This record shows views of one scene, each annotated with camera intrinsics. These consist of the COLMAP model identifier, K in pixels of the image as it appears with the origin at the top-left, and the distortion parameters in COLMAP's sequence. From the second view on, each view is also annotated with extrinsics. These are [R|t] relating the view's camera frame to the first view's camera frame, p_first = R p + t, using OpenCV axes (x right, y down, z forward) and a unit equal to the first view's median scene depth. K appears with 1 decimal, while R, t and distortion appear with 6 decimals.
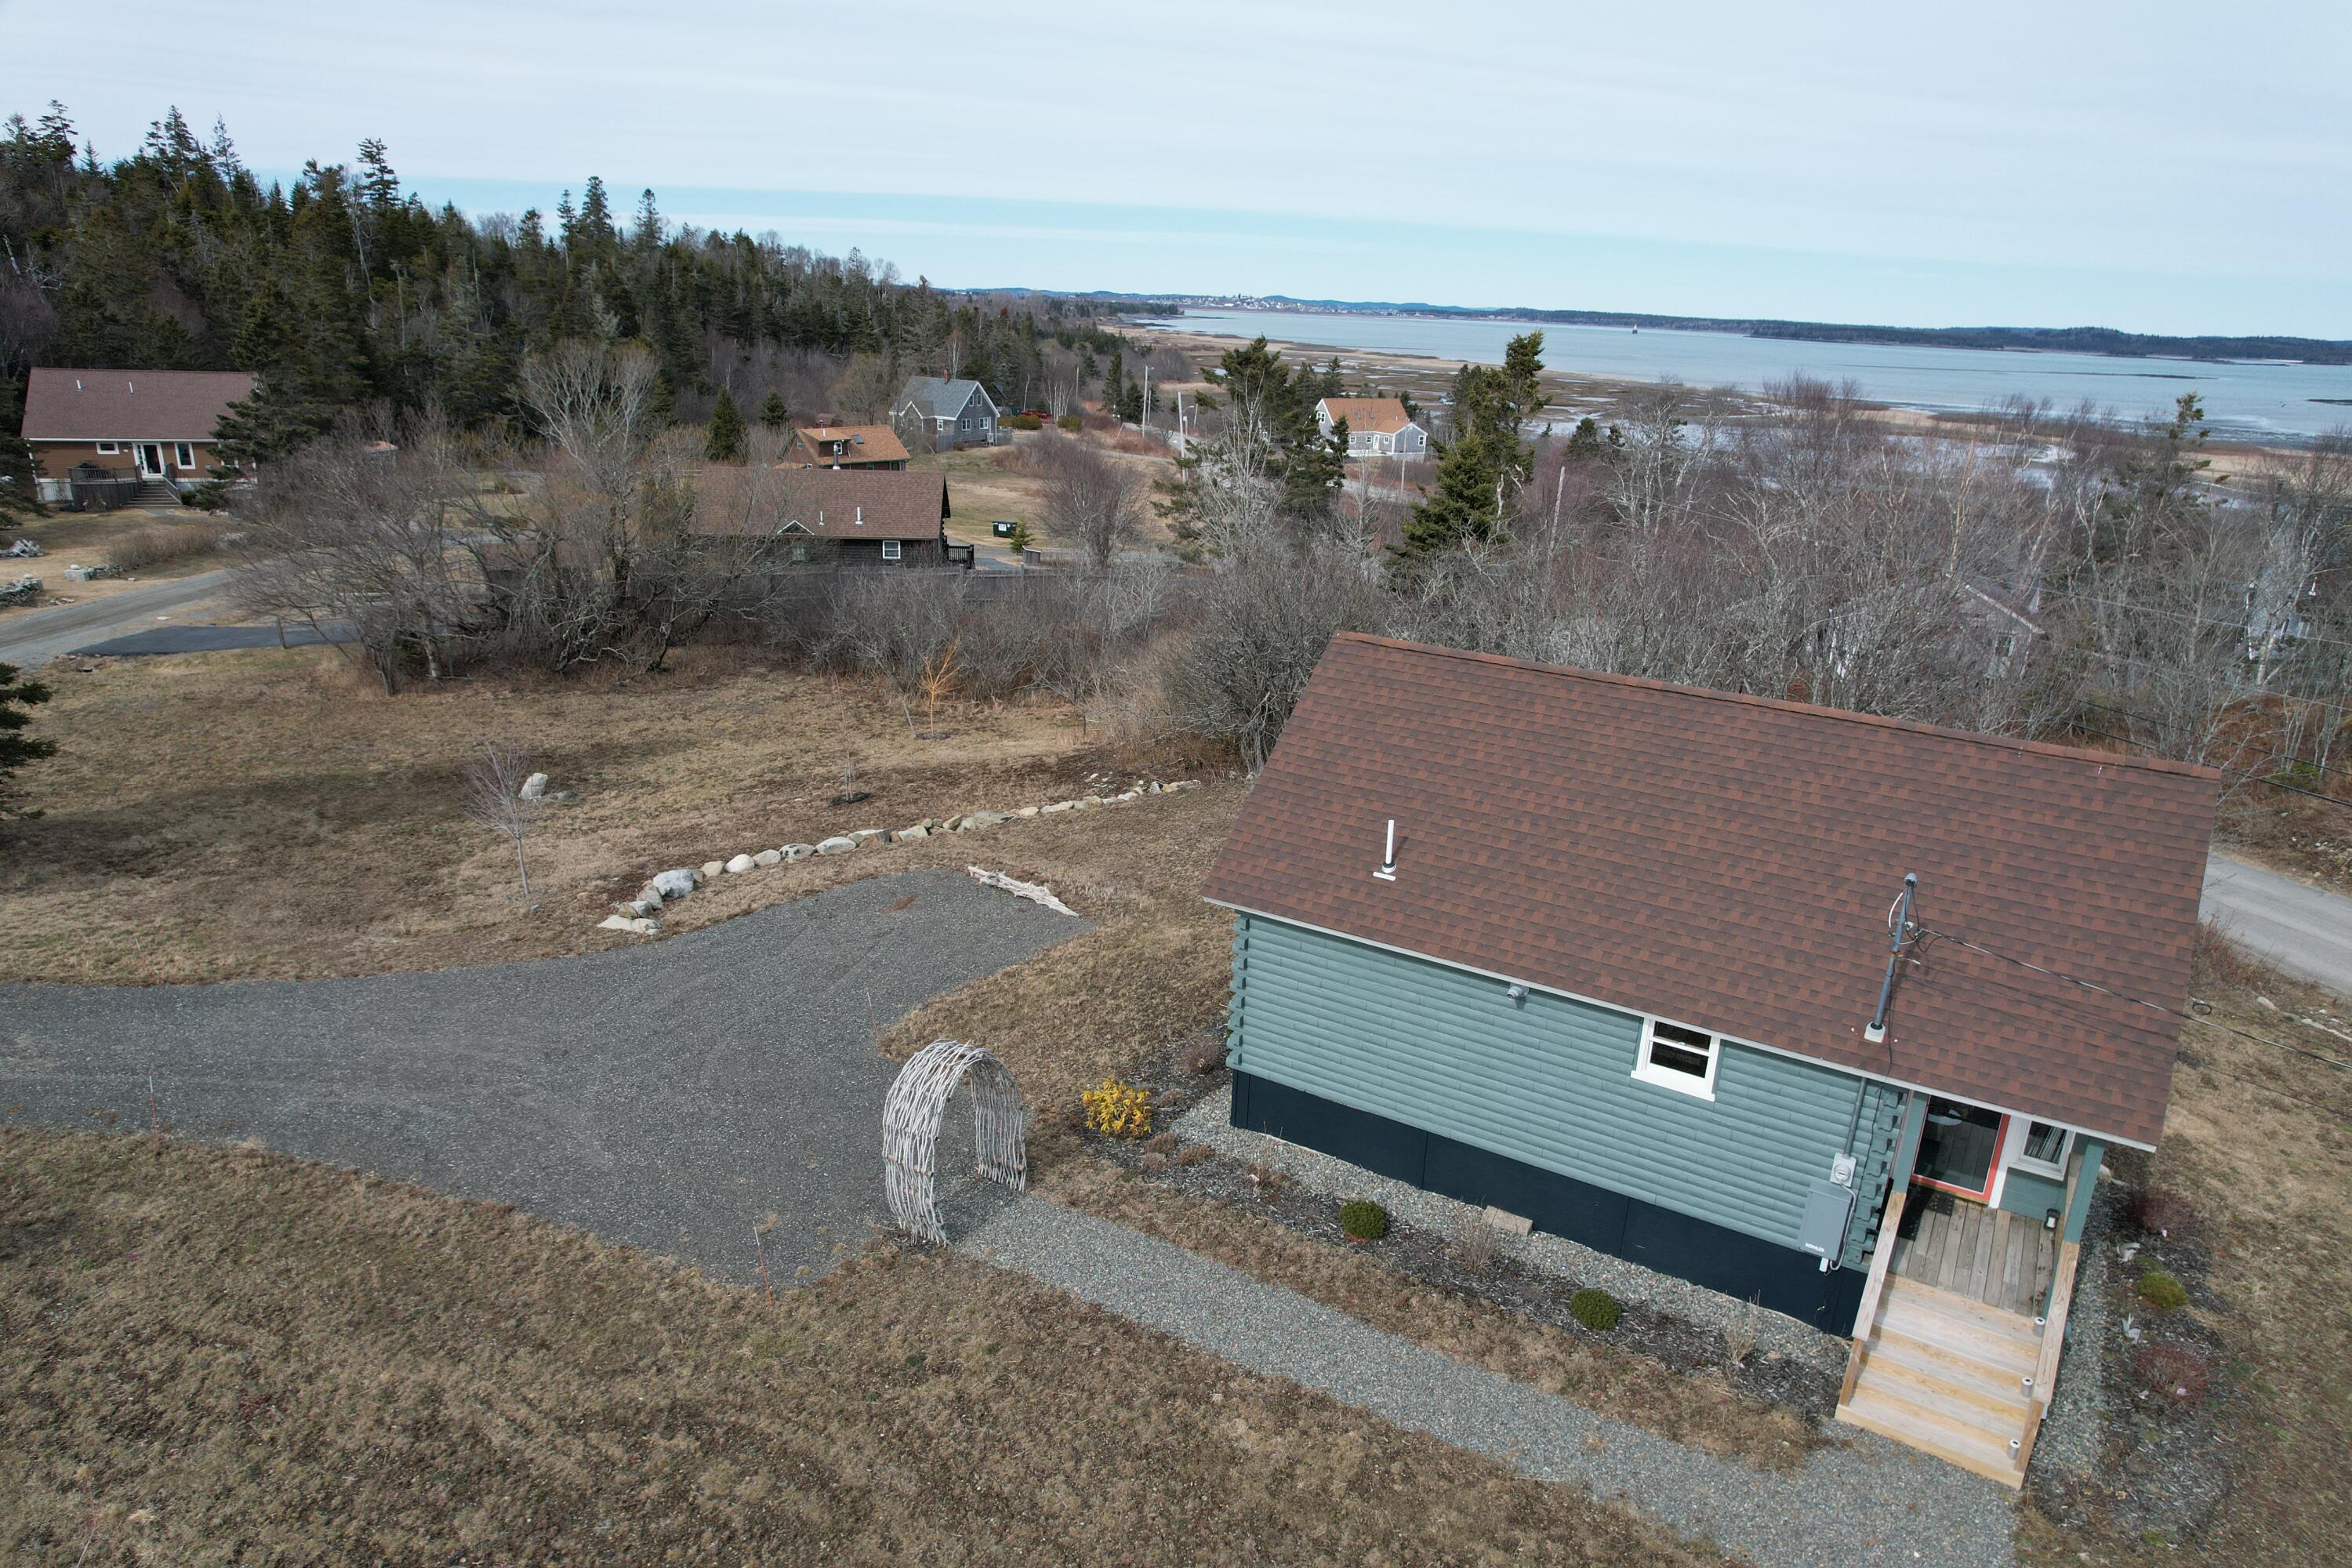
lens RADIAL K [[1513.5, 0, 1170.3], [0, 1513.5, 800.8], [0, 0, 1]] dist [-0.081290, 0.074646]
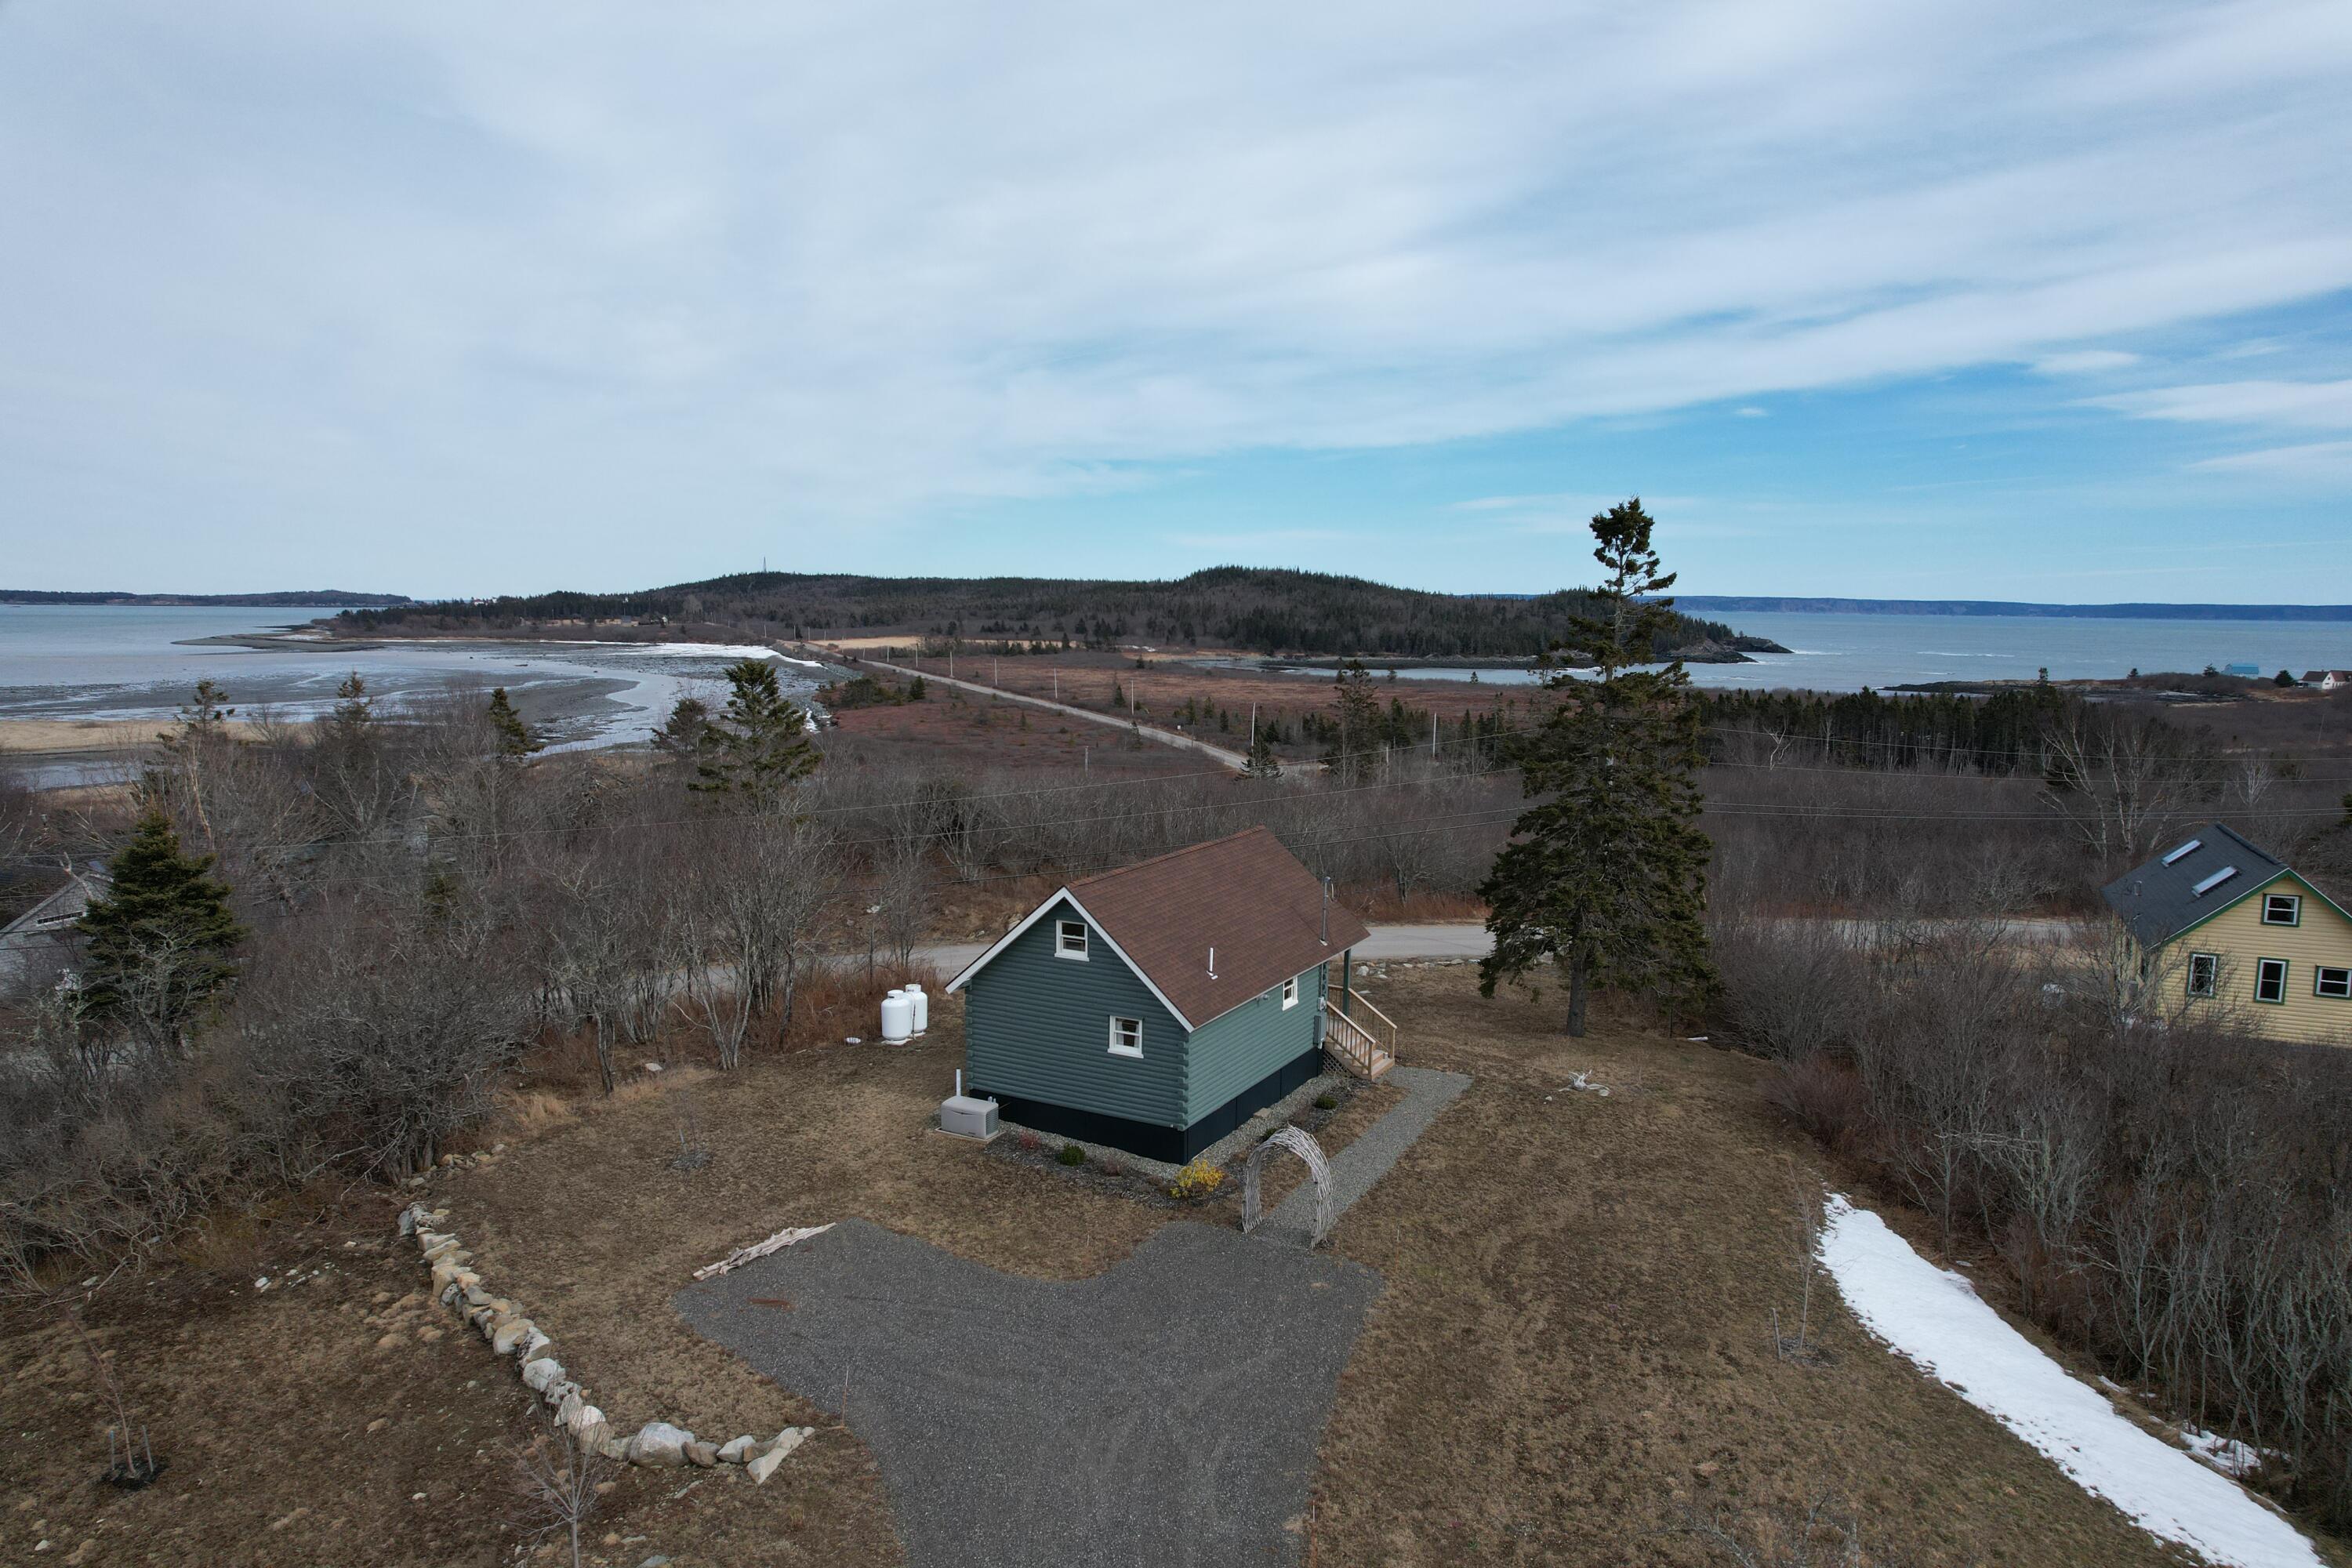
lens RADIAL K [[1513.5, 0, 1177.8], [0, 1513.5, 807.8], [0, 0, 1]] dist [-0.081290, 0.074646]
pose [[-0.063502, -0.174595, 0.982591, -0.854200], [0.309607, 0.932553, 0.185712, -0.261408], [-0.948742, 0.316010, -0.005163, 0.493418]]
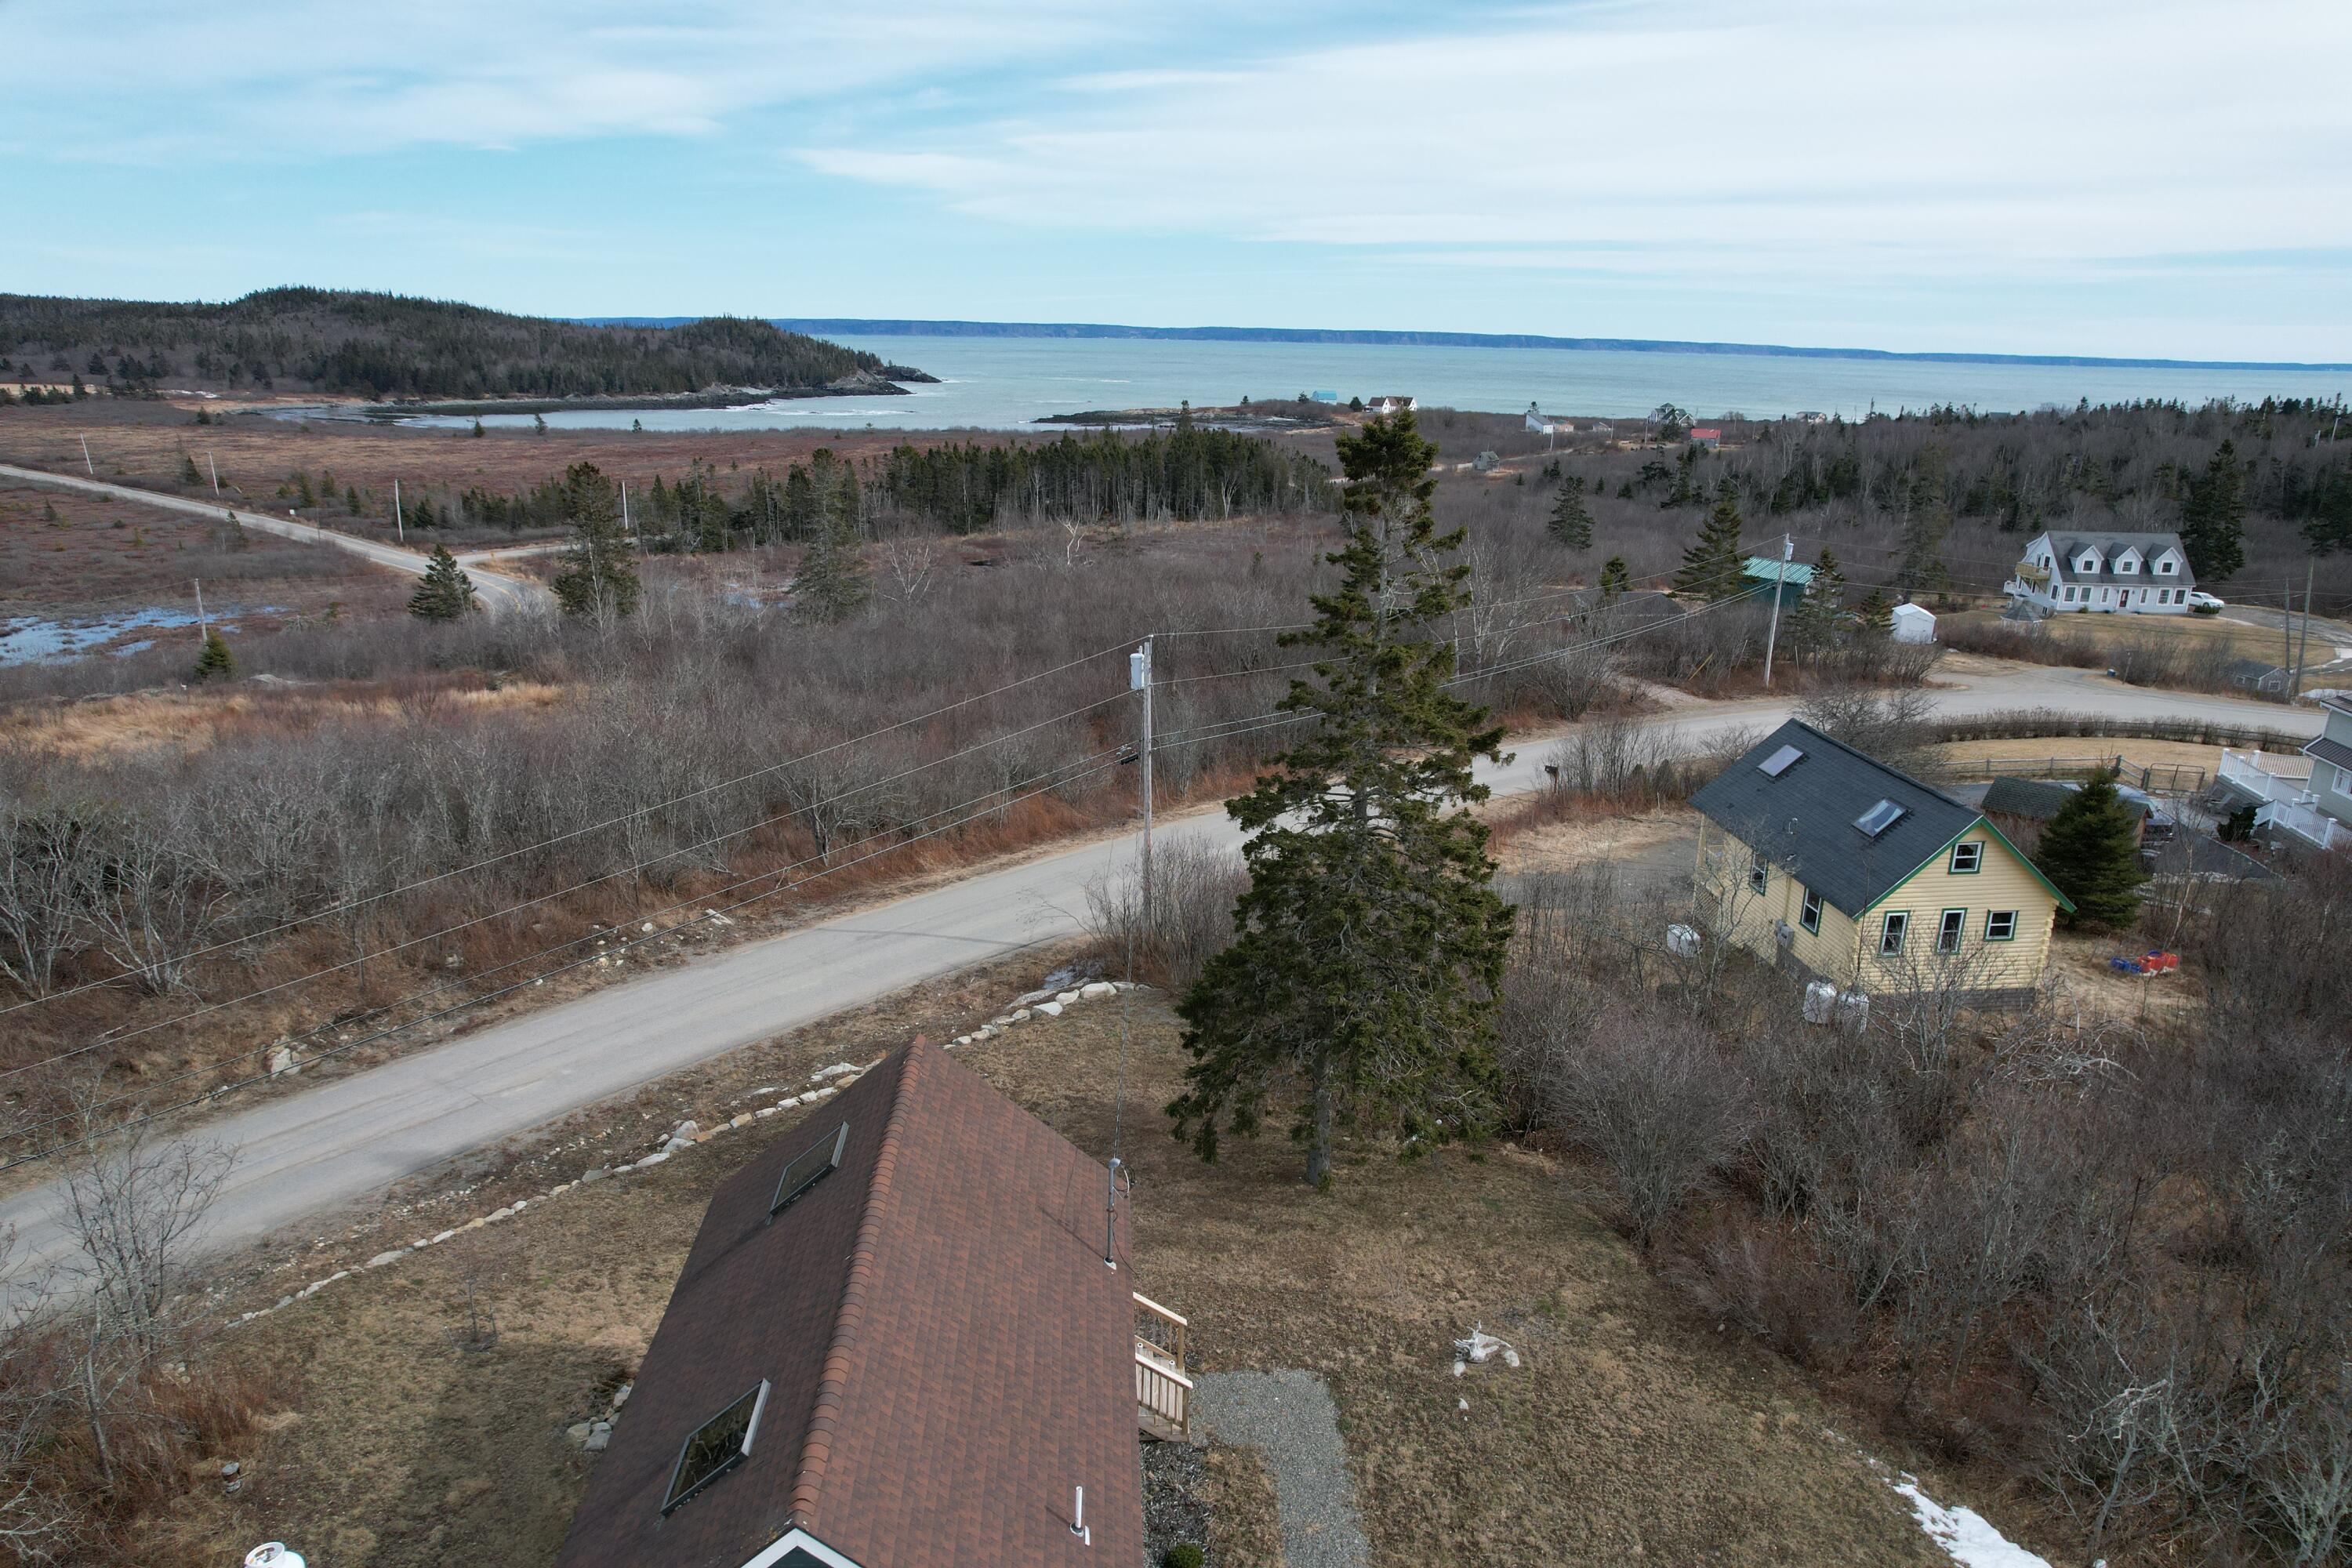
lens RADIAL K [[1513.5, 0, 1189.1], [0, 1513.5, 810.1], [0, 0, 1]] dist [-0.081290, 0.074646]
pose [[-0.579050, -0.292580, 0.760985, -0.236406], [0.222660, 0.841155, 0.492830, -0.388985], [-0.784298, 0.454814, -0.421924, 0.568826]]
